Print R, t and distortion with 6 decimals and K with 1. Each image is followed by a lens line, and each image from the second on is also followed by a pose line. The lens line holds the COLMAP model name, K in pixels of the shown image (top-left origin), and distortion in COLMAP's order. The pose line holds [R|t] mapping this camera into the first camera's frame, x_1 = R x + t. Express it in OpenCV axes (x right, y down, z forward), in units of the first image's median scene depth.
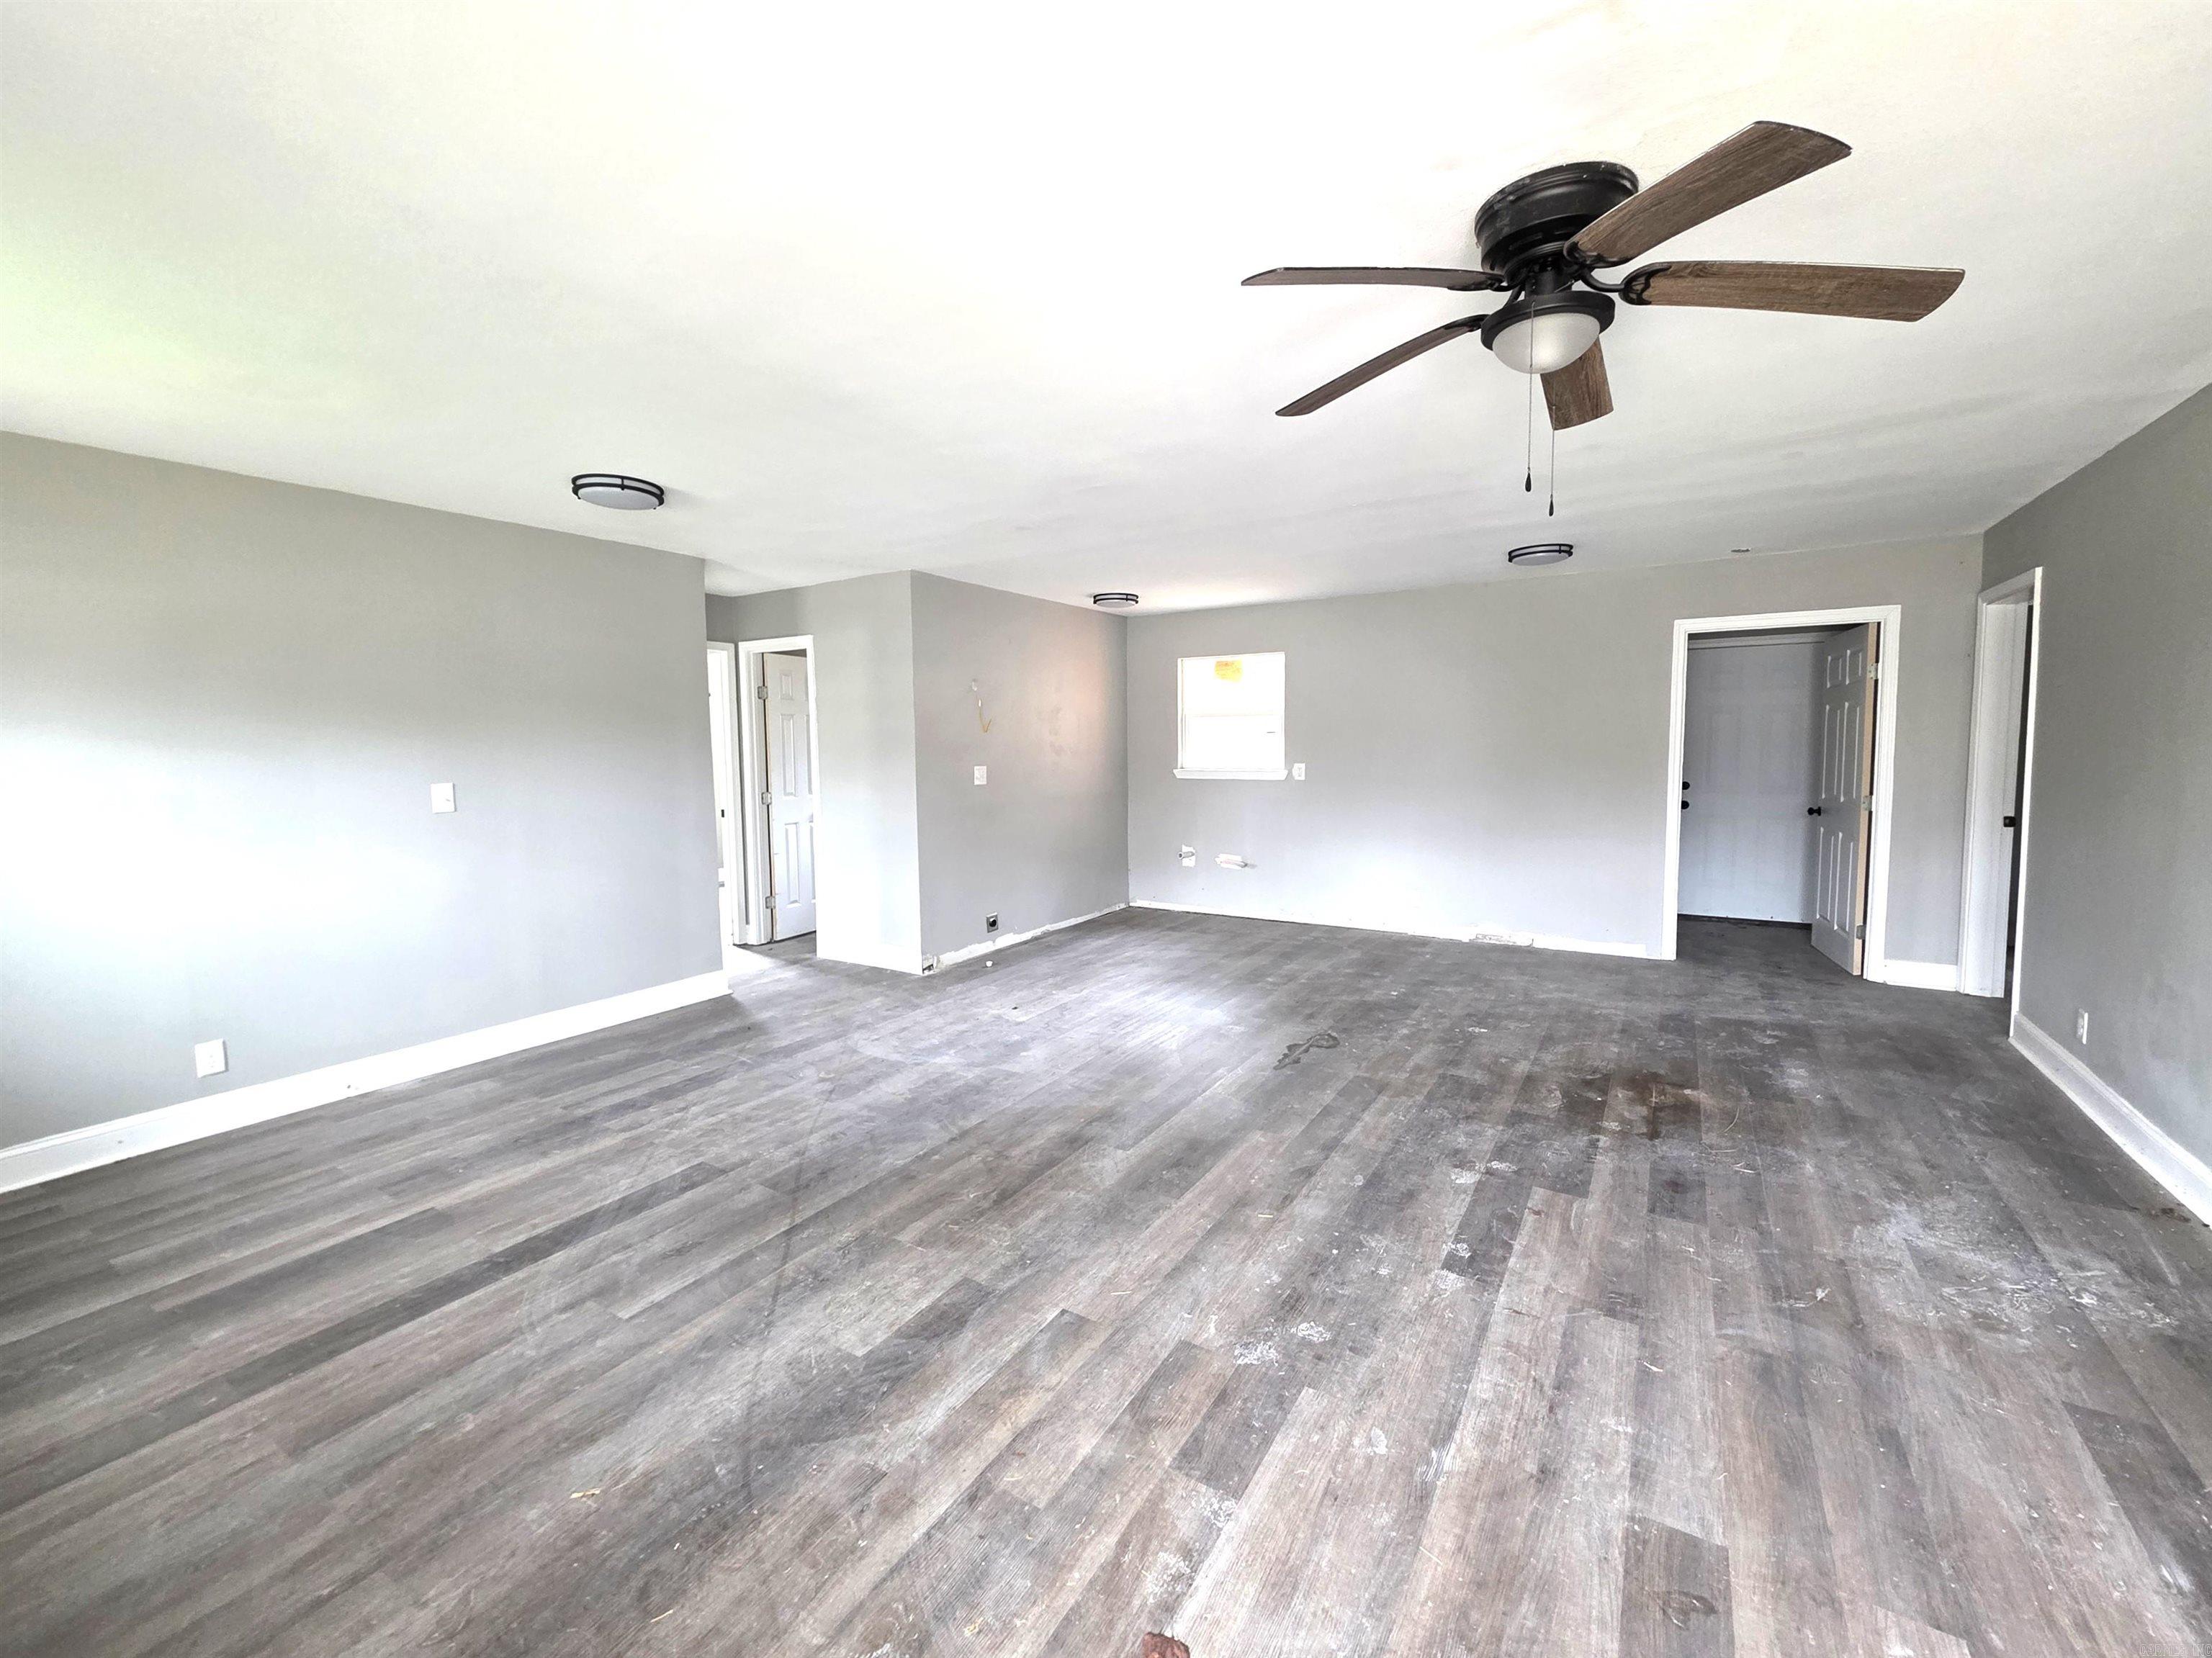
lens RADIAL K [[886.1, 0, 1087.5], [0, 886.1, 819.7], [0, 0, 1]] dist [0.004290, -0.001364]
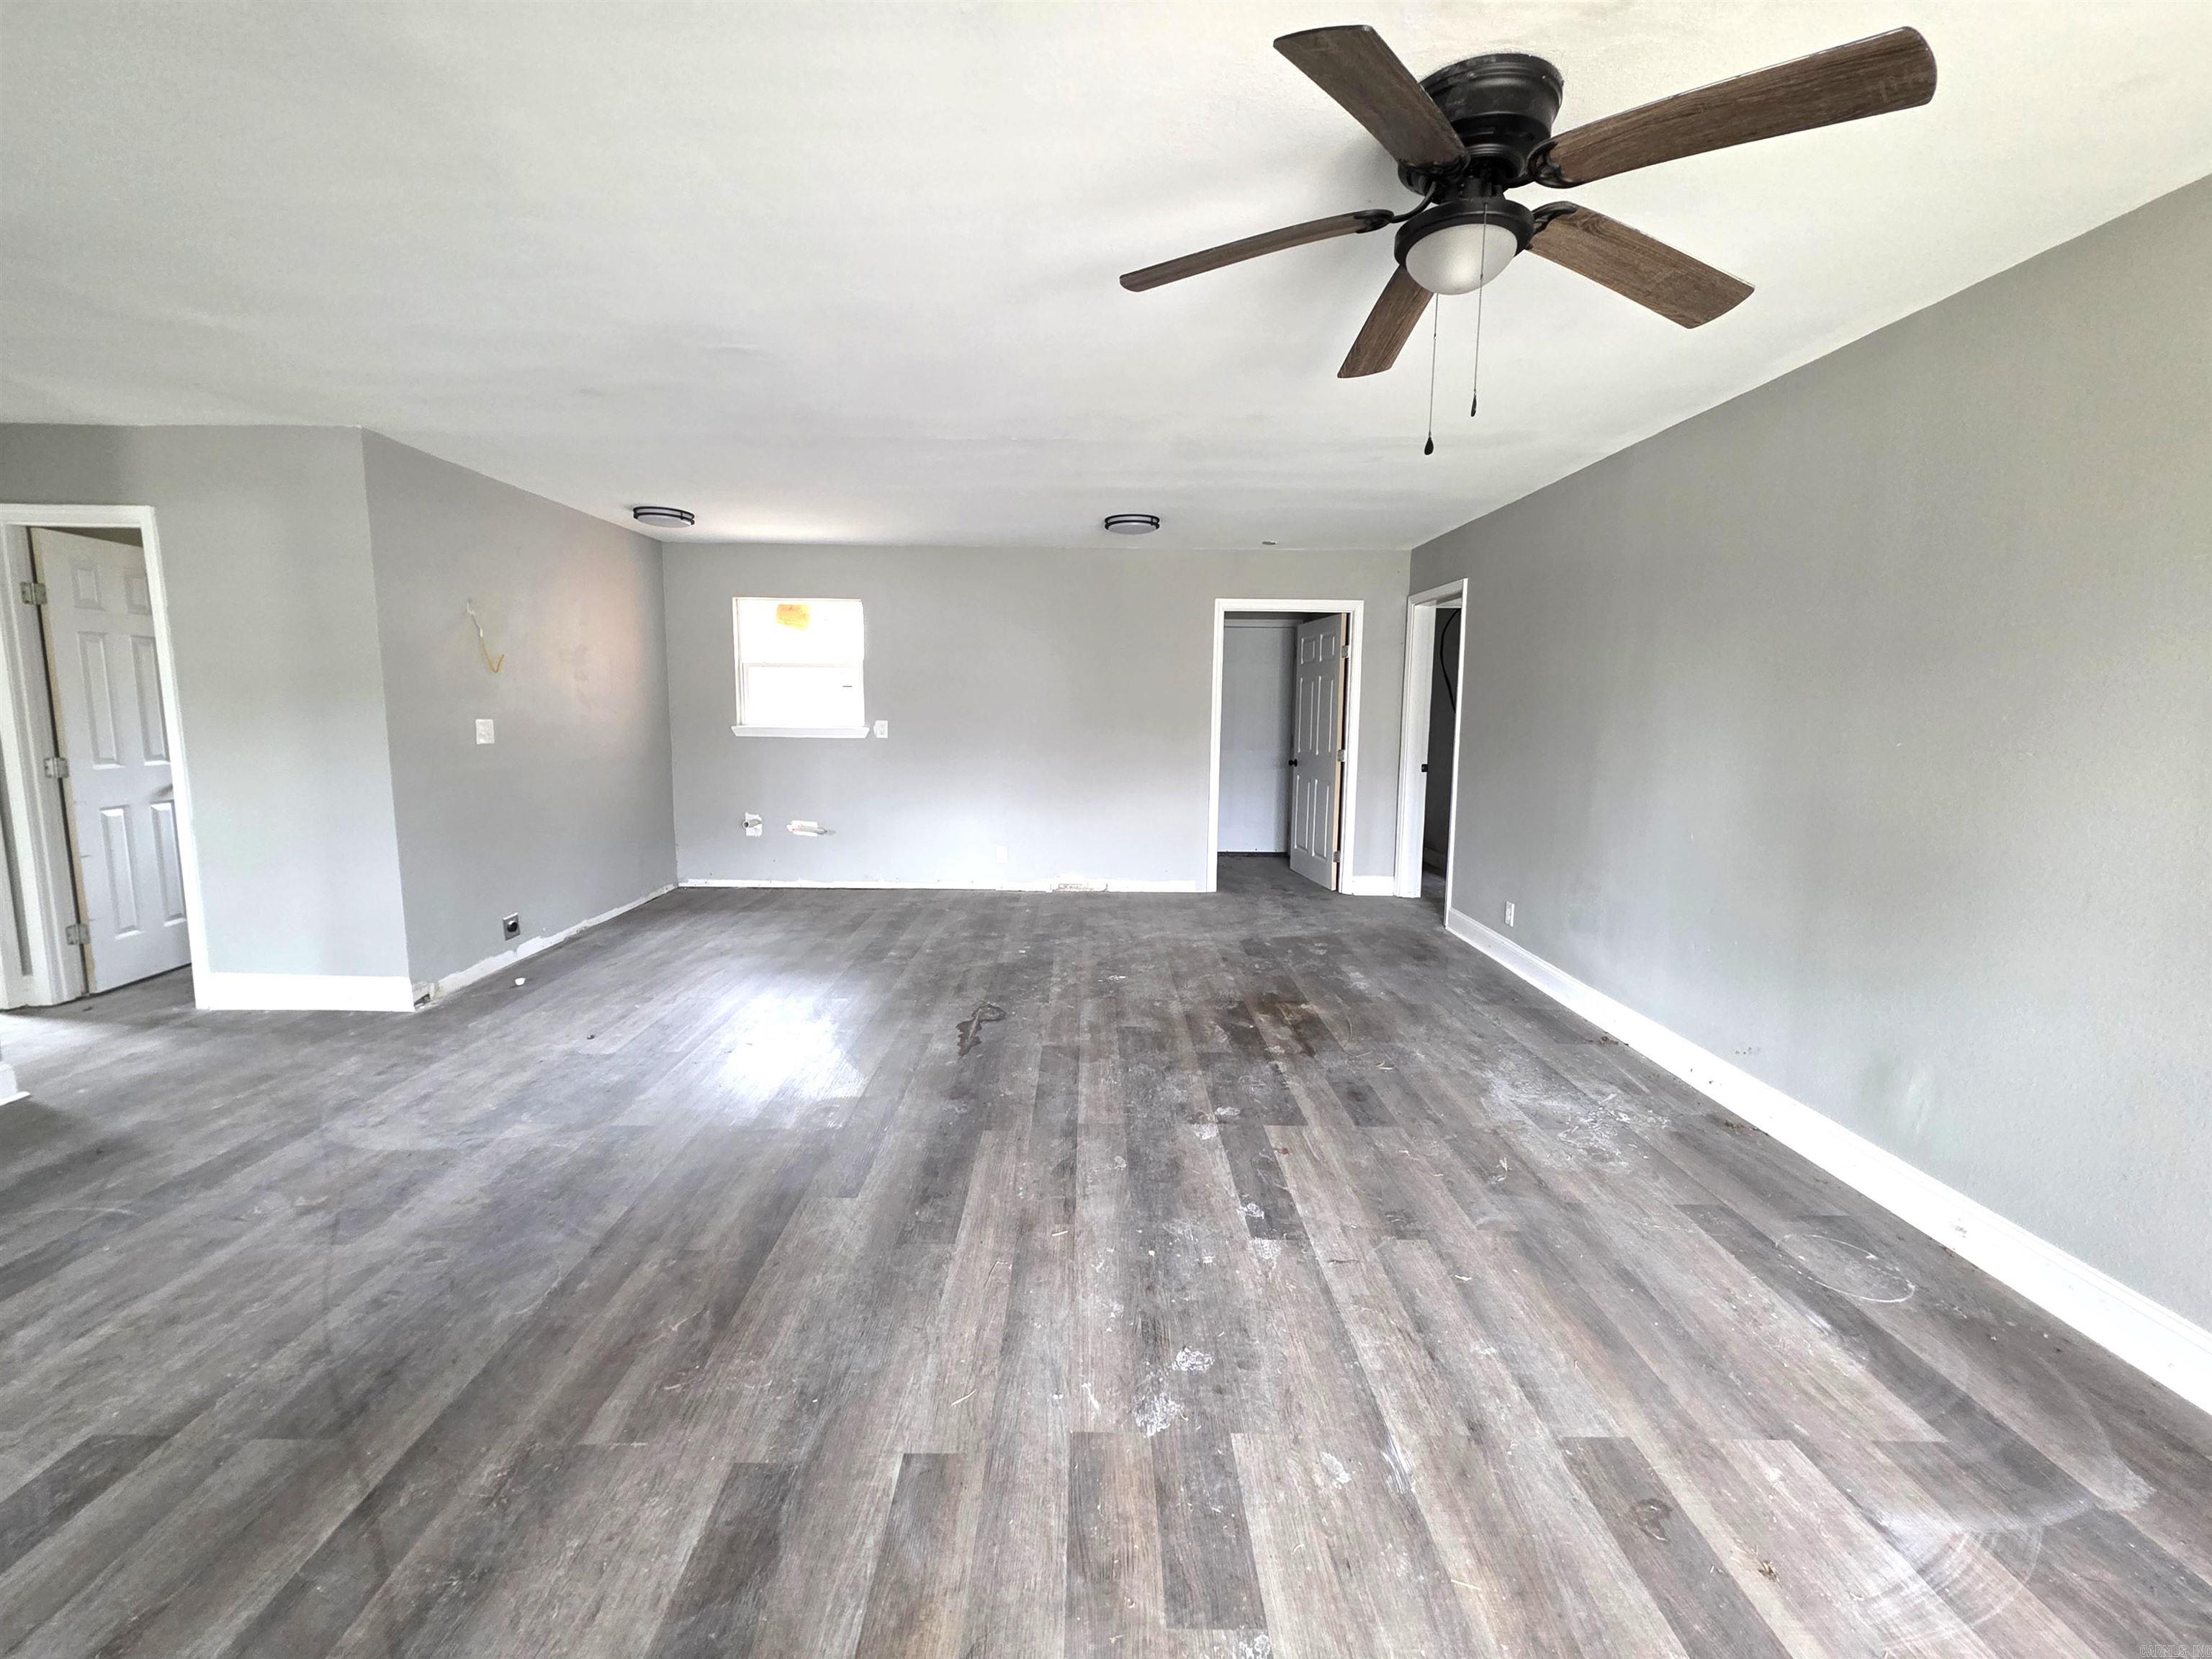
lens RADIAL K [[886.1, 0, 1119.2], [0, 886.1, 815.8], [0, 0, 1]] dist [0.004290, -0.001364]
pose [[0.846072, -0.047217, 0.530974, -0.164133], [0.025586, 0.998518, 0.048022, -0.003965], [-0.532454, -0.027045, 0.846027, 0.202757]]
